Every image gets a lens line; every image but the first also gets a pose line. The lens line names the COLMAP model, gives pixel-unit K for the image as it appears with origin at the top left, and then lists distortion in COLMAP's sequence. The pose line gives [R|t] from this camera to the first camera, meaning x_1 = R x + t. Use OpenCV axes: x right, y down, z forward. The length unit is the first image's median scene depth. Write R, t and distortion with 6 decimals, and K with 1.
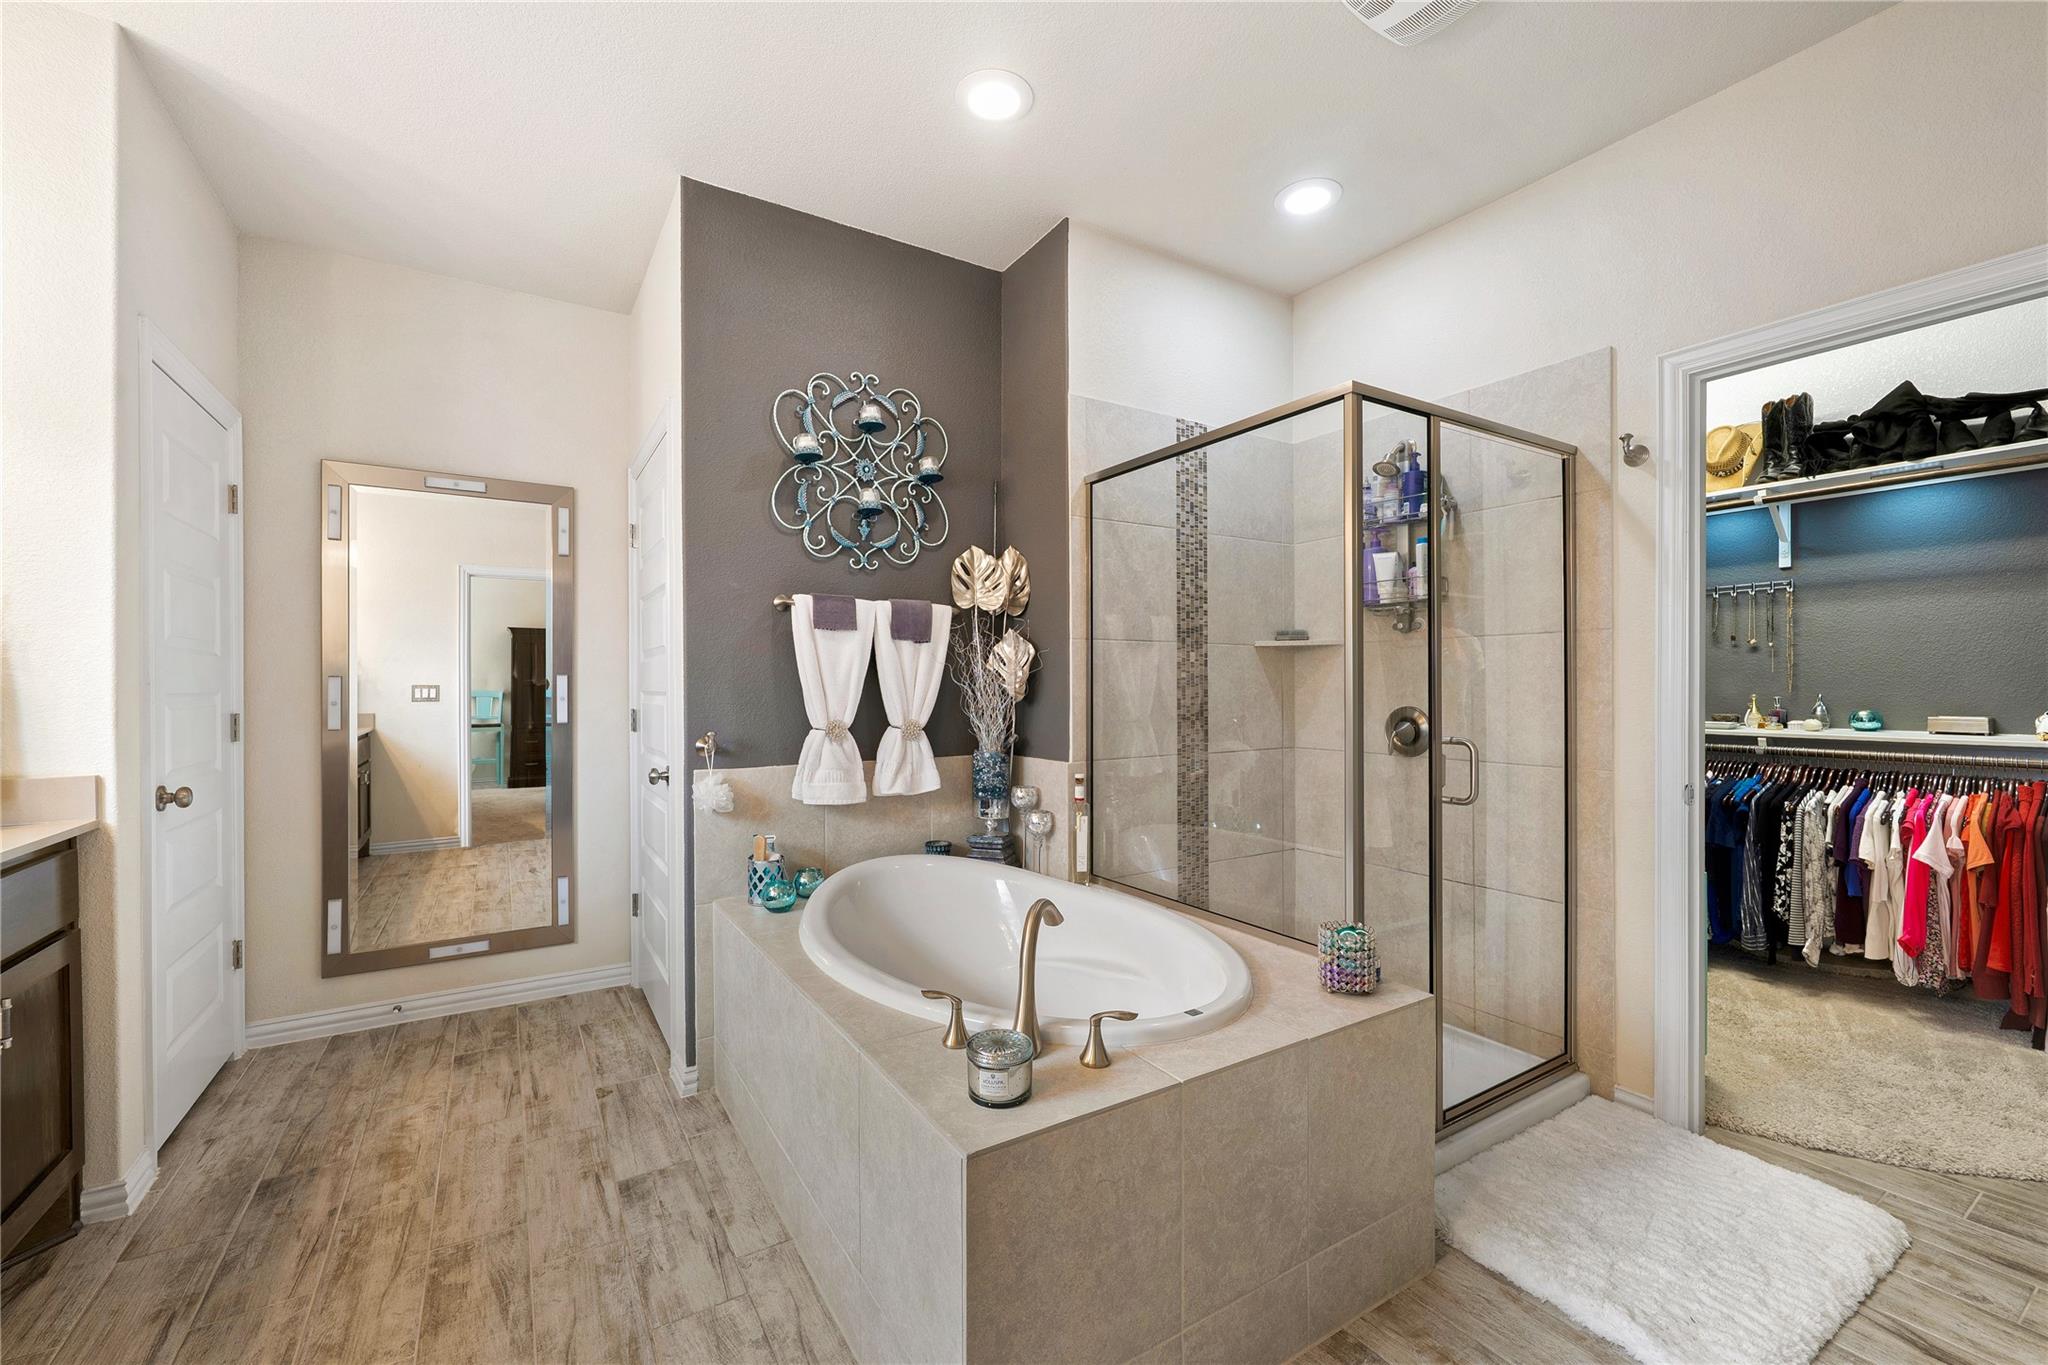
lens RADIAL K [[829.8, 0, 1021.9], [0, 829.8, 688.1], [0, 0, 1]] dist [-0.005716, 0.001355]
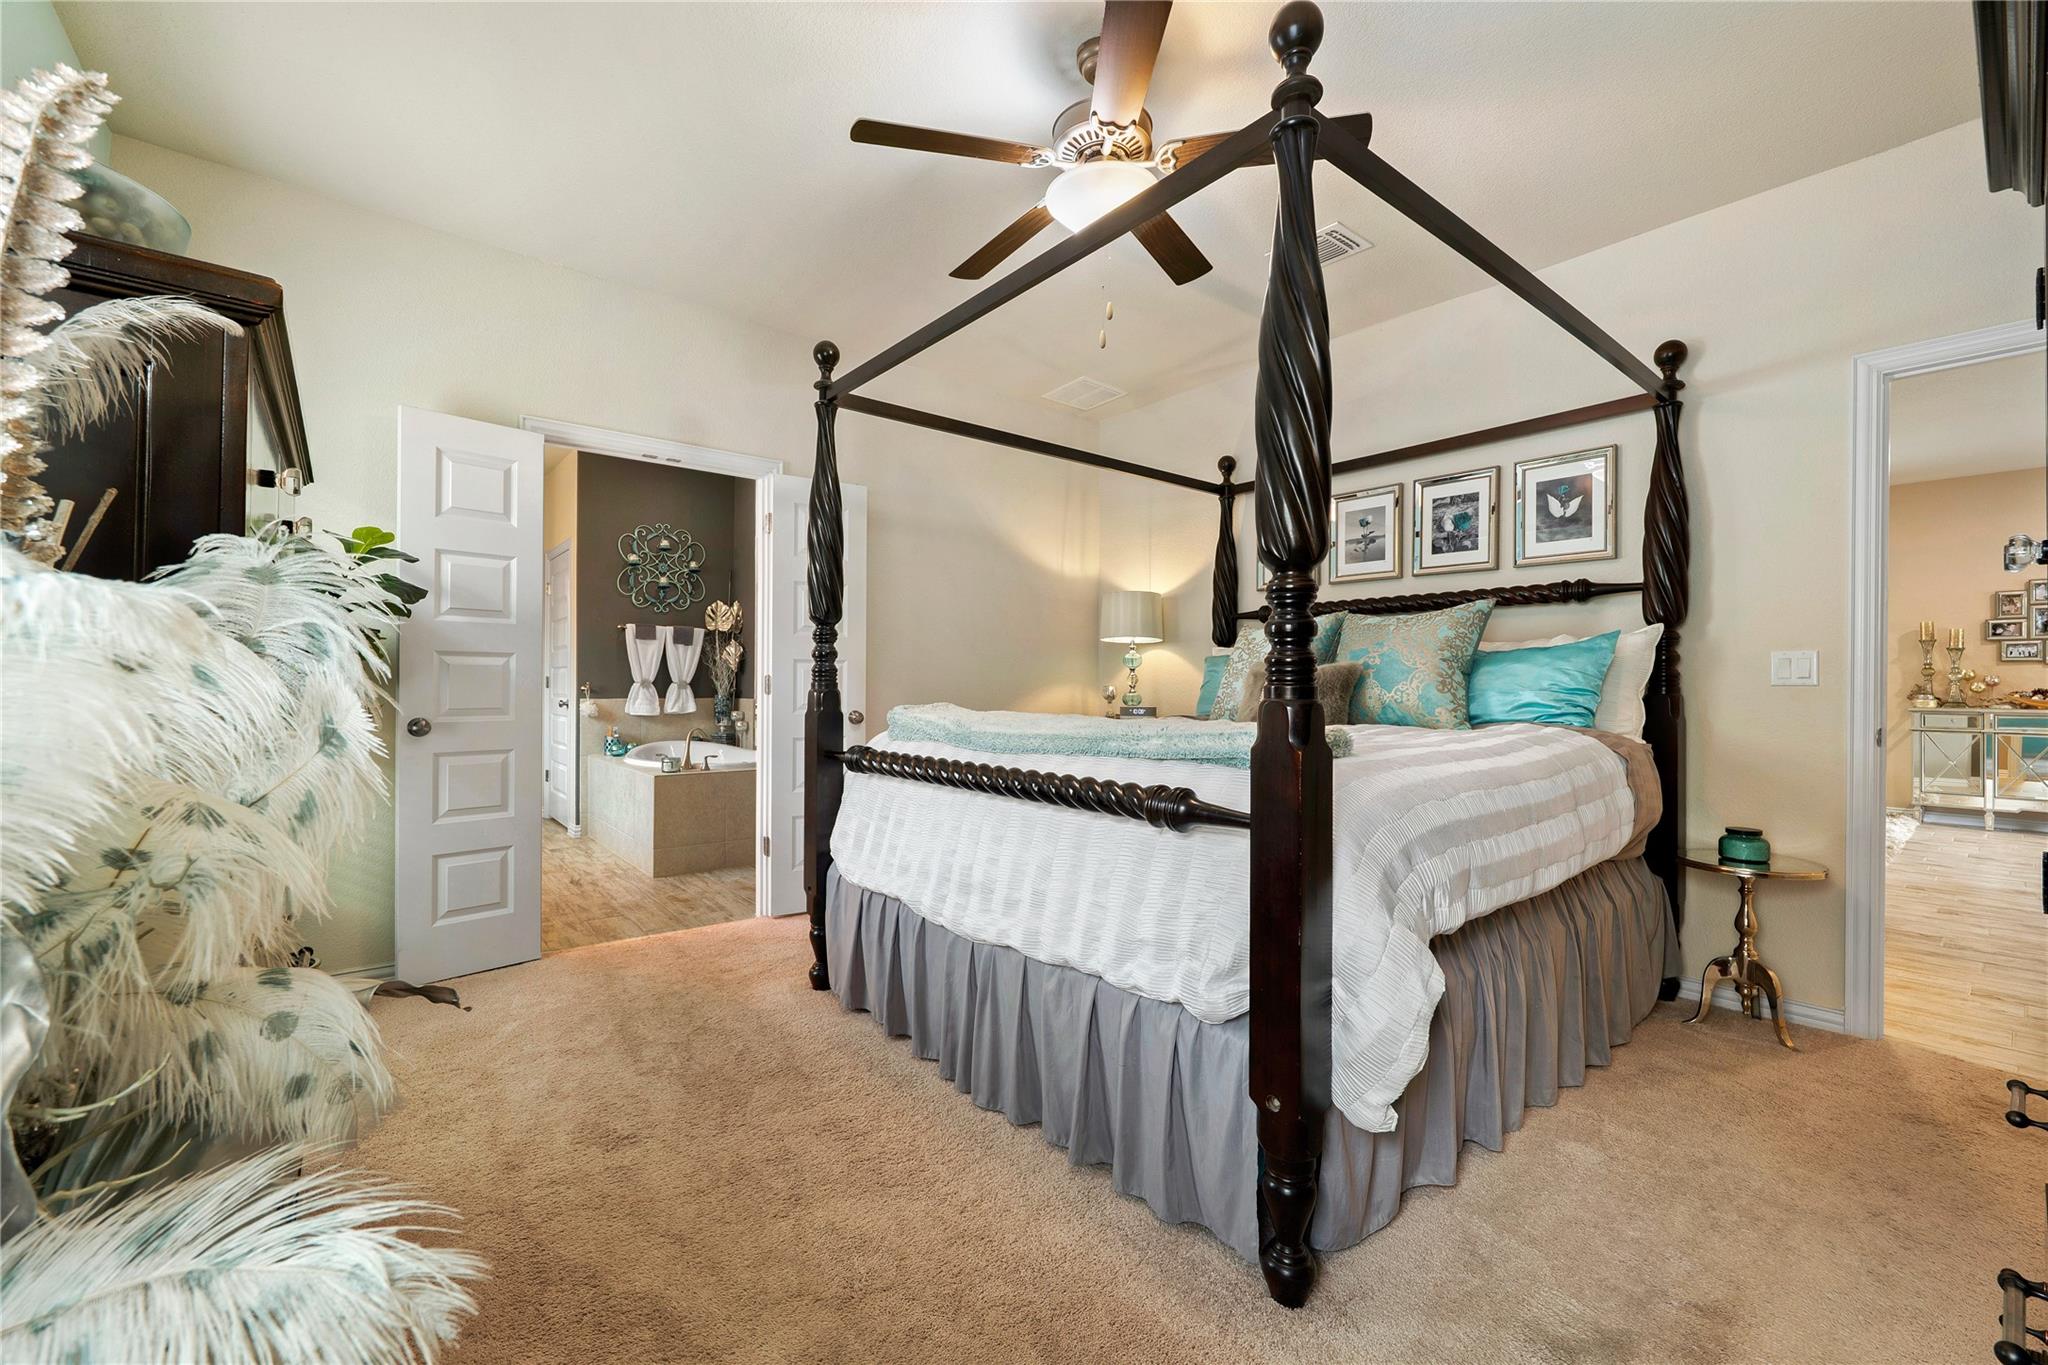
lens RADIAL K [[829.8, 0, 1019.1], [0, 829.8, 678.3], [0, 0, 1]] dist [-0.005716, 0.001355]
pose [[0.992784, 0.008465, 0.119613, 0.517097], [-0.007075, 0.999903, -0.012036, 0.056535], [-0.119704, 0.011103, 0.992748, -1.373046]]
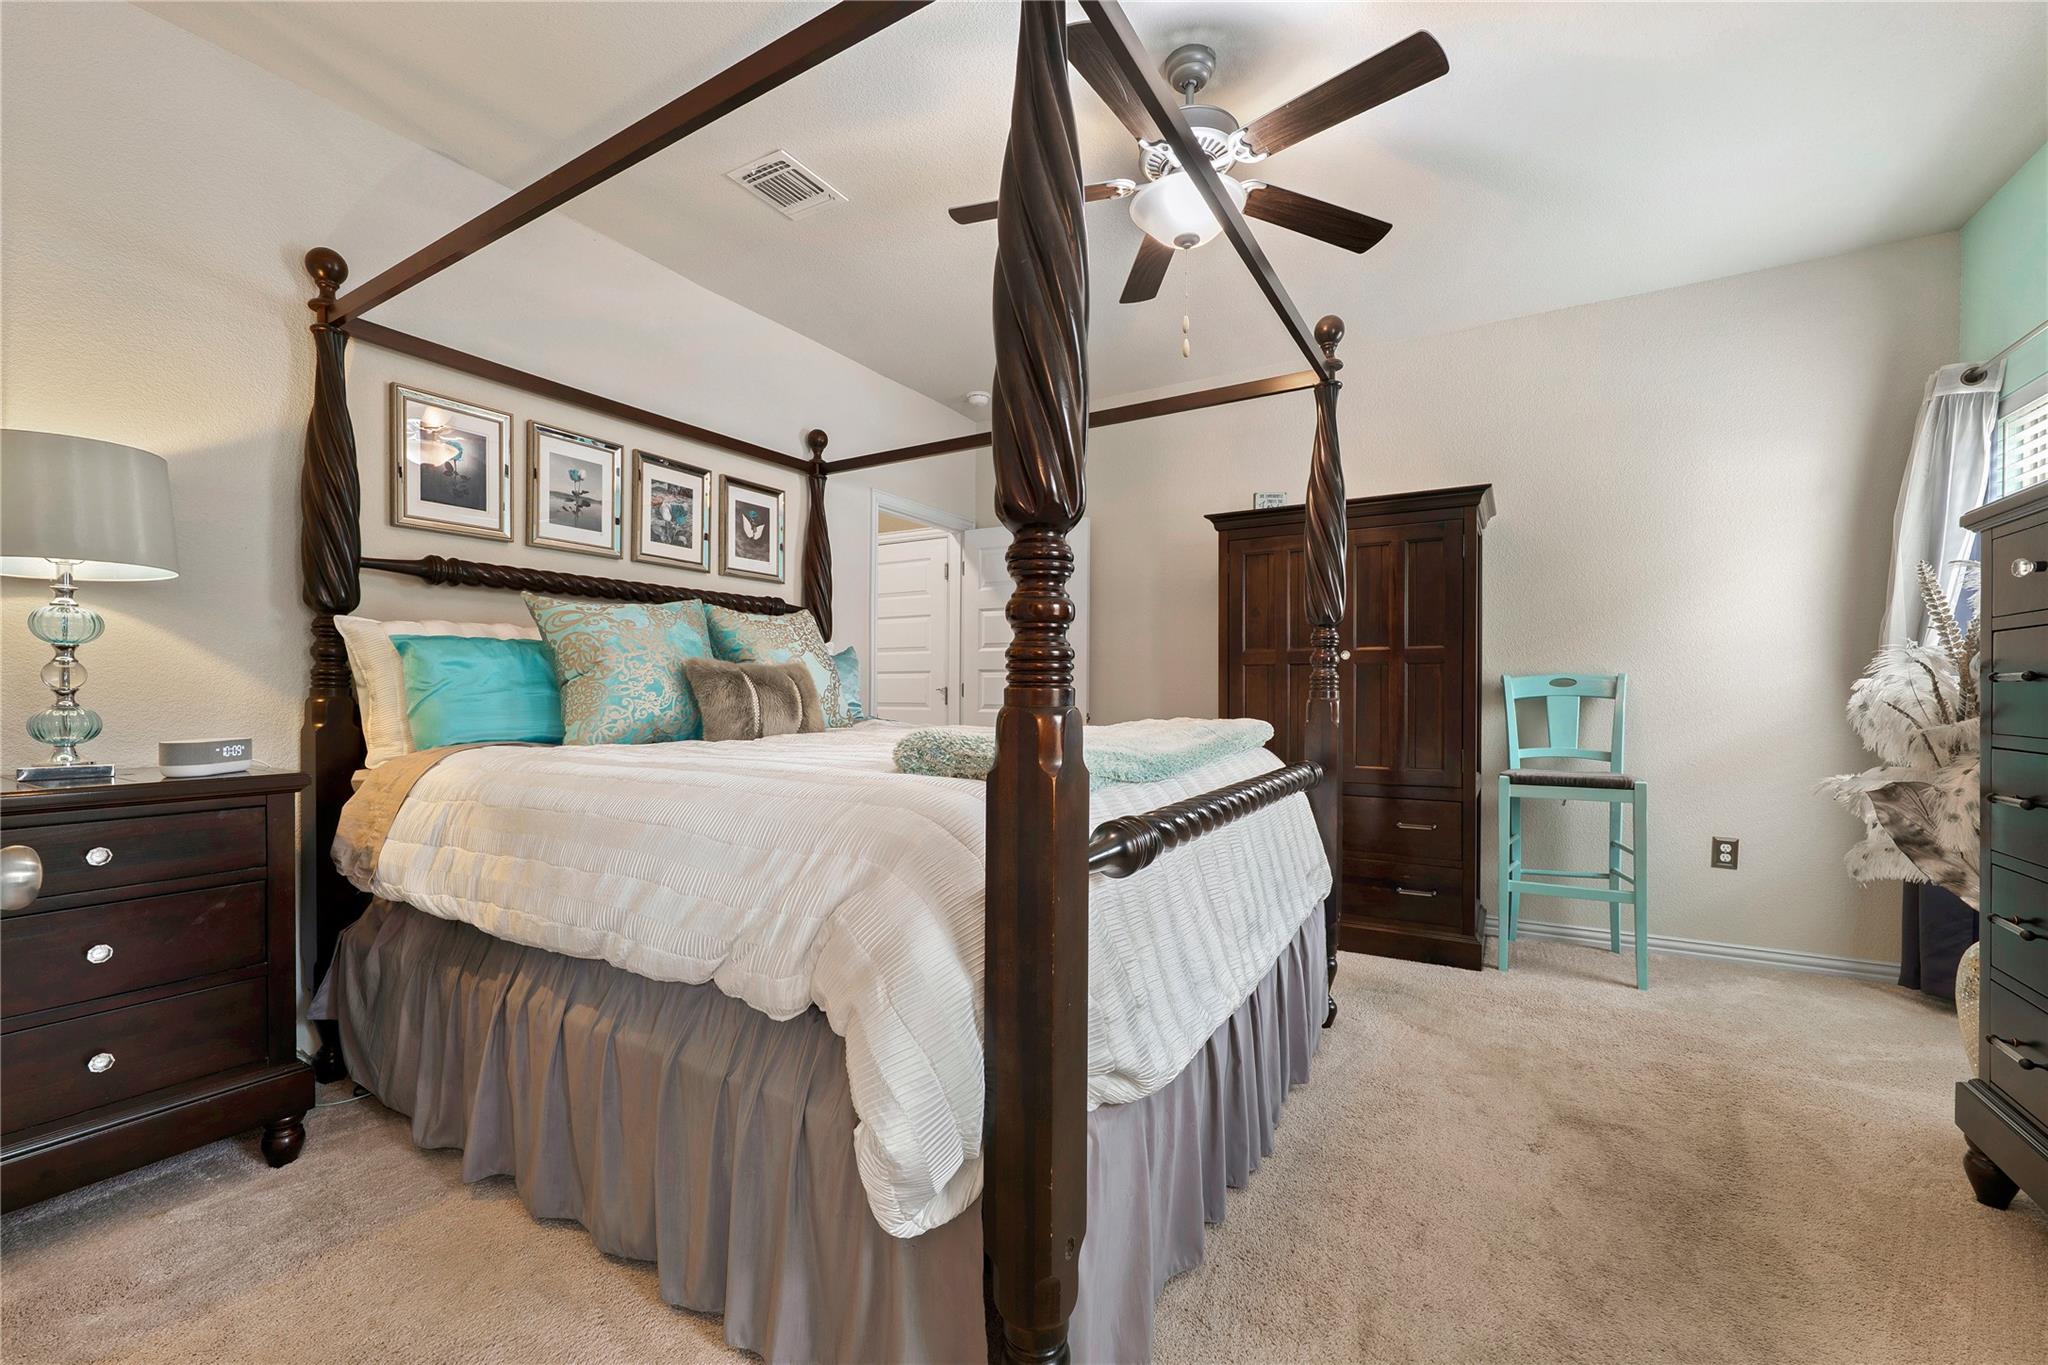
lens RADIAL K [[829.8, 0, 1024.3], [0, 829.8, 689.7], [0, 0, 1]] dist [-0.005716, 0.001355]
pose [[-0.459002, 0.000348, 0.888435, -0.601878], [0.003043, 0.999995, 0.001181, 0.043064], [-0.888430, 0.003246, -0.459001, 1.642027]]
